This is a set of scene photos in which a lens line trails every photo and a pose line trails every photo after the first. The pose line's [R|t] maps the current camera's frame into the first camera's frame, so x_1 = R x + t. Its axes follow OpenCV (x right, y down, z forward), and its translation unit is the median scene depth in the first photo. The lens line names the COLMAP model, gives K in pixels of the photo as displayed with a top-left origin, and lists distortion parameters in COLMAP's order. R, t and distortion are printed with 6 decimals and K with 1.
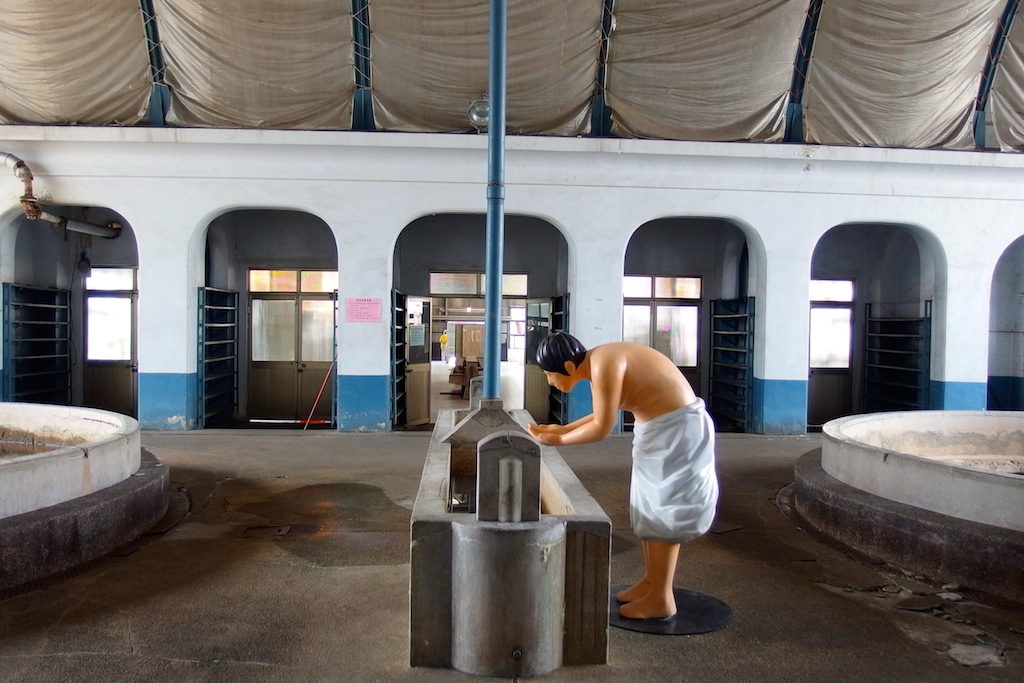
lens RADIAL K [[771.1, 0, 512.0], [0, 771.1, 341.5], [0, 0, 1]] dist [-0.029321, -0.000826]
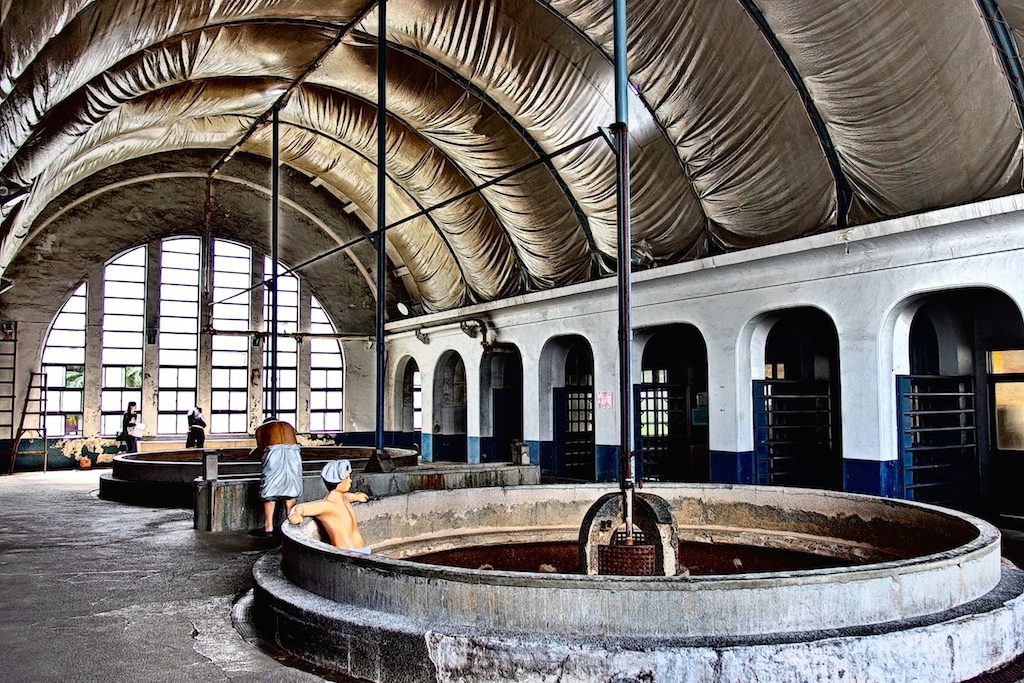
lens RADIAL K [[887.7, 0, 531.6], [0, 887.7, 357.5], [0, 0, 1]] dist [-0.041454, 0.000790]
pose [[0.477239, -0.062609, -0.876541, 1.178887], [-0.012358, 0.996882, -0.077934, 0.009466], [0.878687, 0.048026, 0.474977, 0.088224]]
